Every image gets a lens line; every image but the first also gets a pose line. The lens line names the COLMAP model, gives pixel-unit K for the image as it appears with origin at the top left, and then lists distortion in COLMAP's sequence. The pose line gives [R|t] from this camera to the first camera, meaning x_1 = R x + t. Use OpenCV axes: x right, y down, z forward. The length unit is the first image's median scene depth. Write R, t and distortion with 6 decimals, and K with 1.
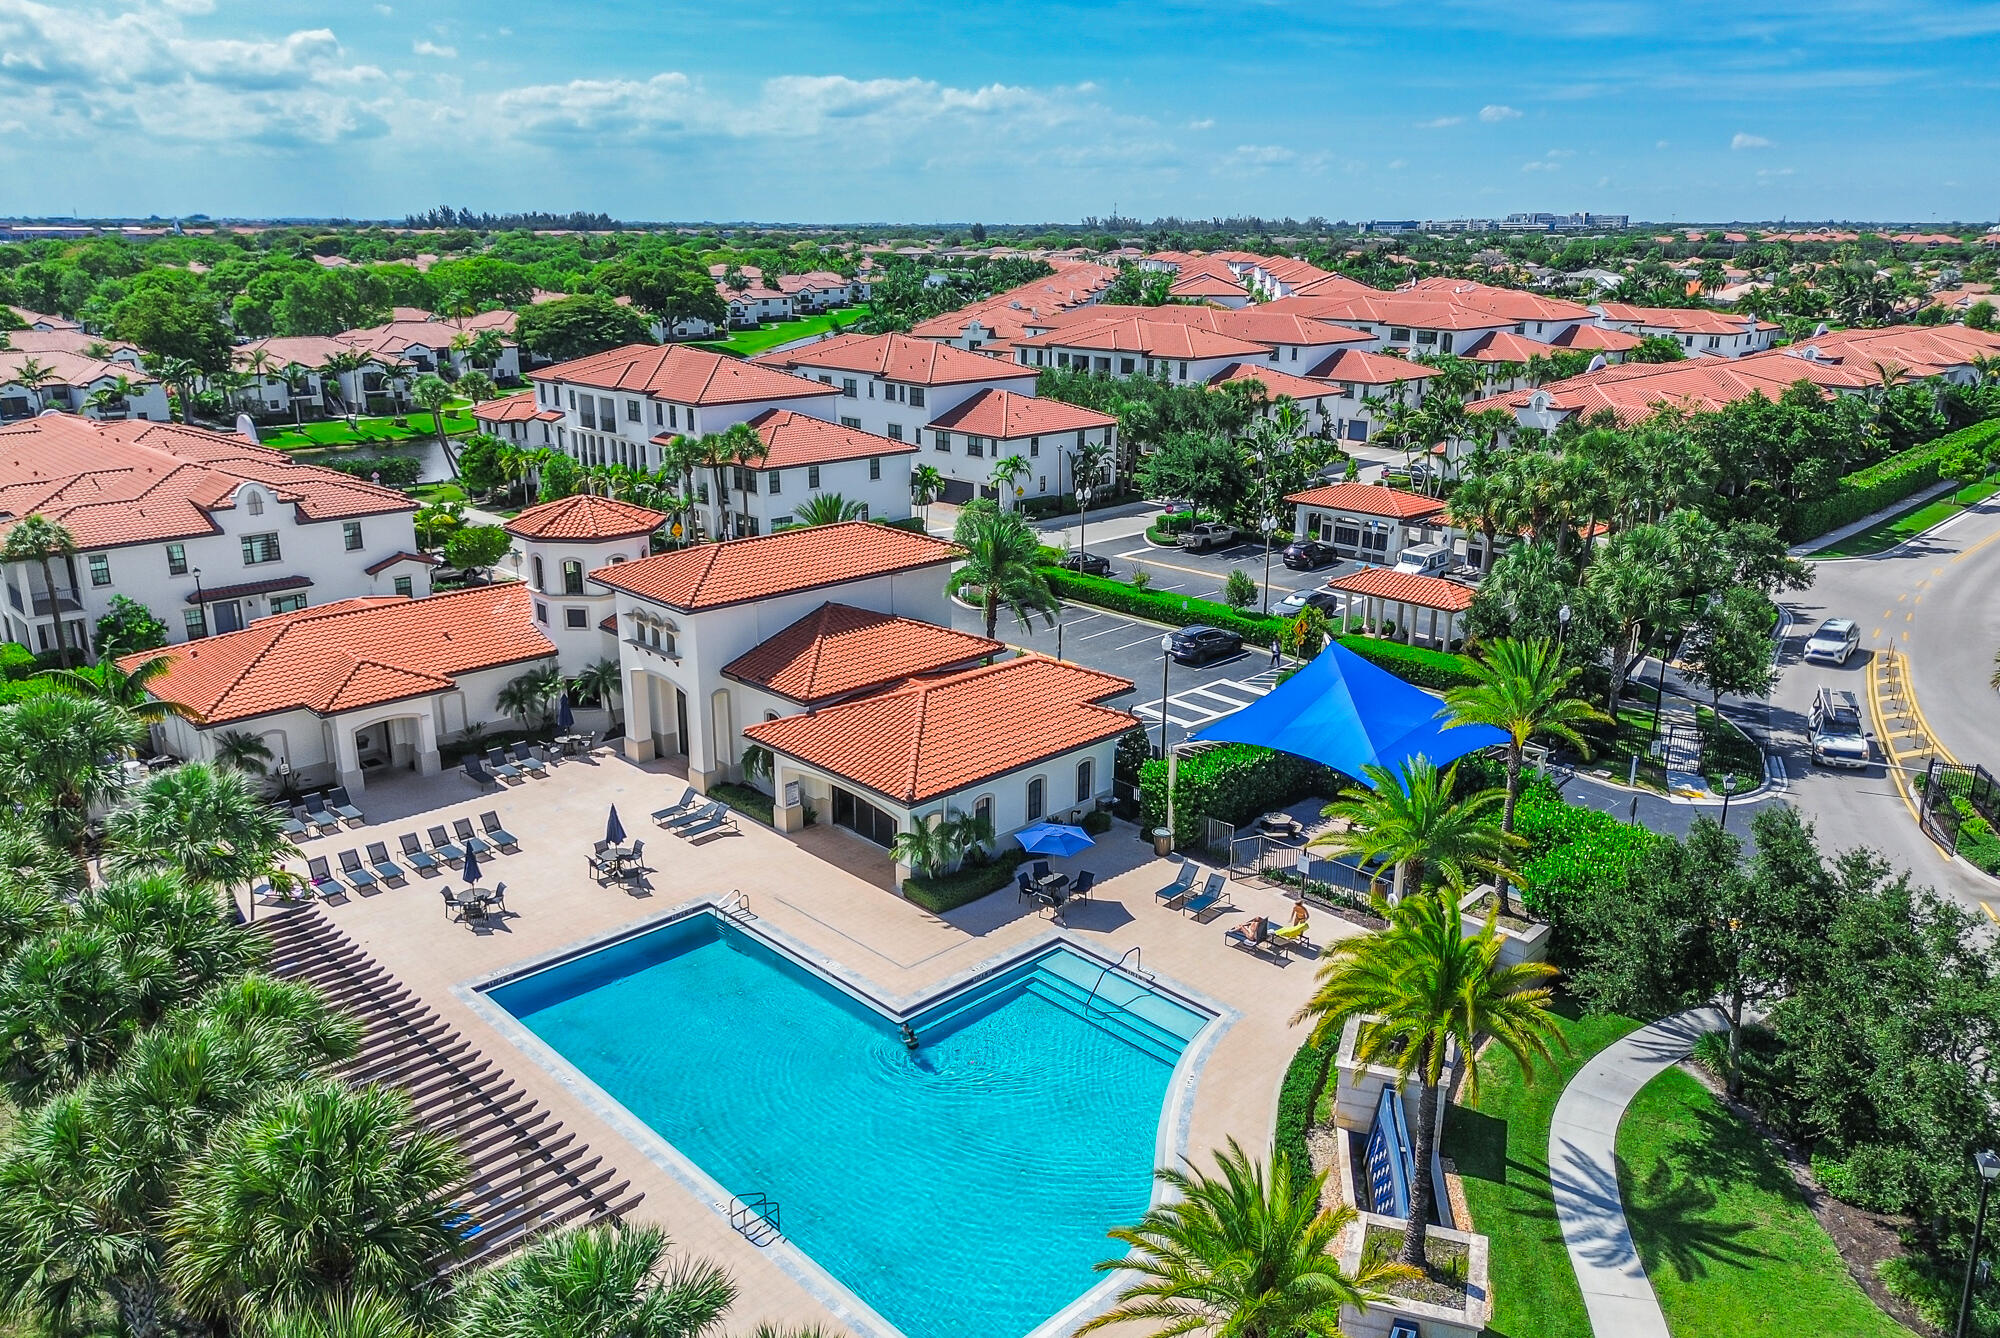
lens RADIAL K [[1435.9, 0, 993.5], [0, 1435.9, 690.8], [0, 0, 1]] dist [0.066911, -0.023075]
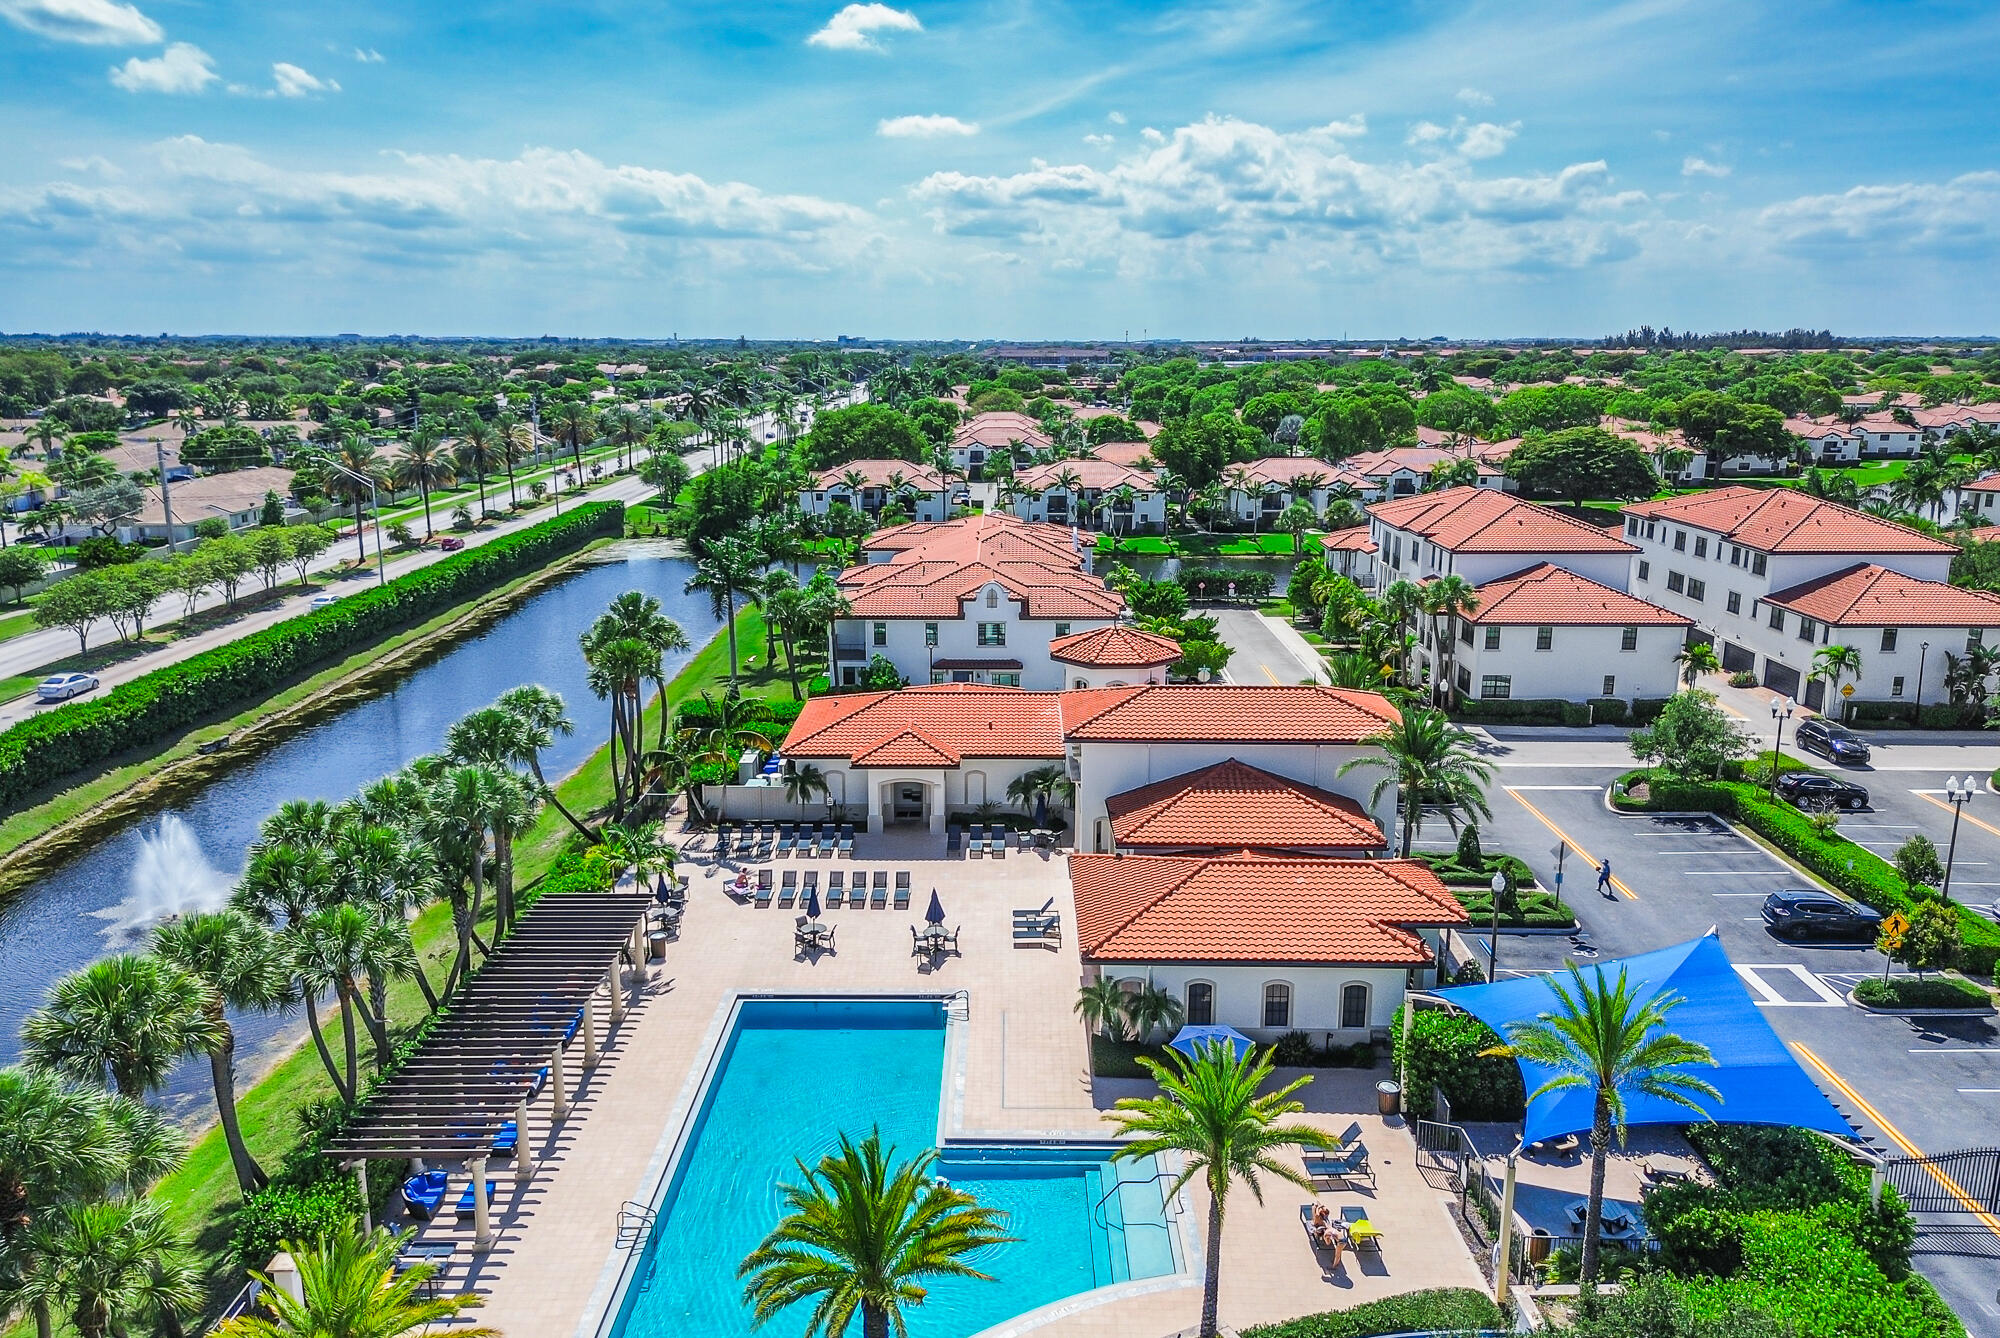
lens RADIAL K [[1435.9, 0, 1001.4], [0, 1435.9, 659.5], [0, 0, 1]] dist [0.066911, -0.023075]
pose [[0.717153, 0.151628, -0.680221, 0.356501], [-0.215412, 0.976478, -0.009441, -0.067903], [0.662789, 0.153298, 0.732946, 0.106119]]
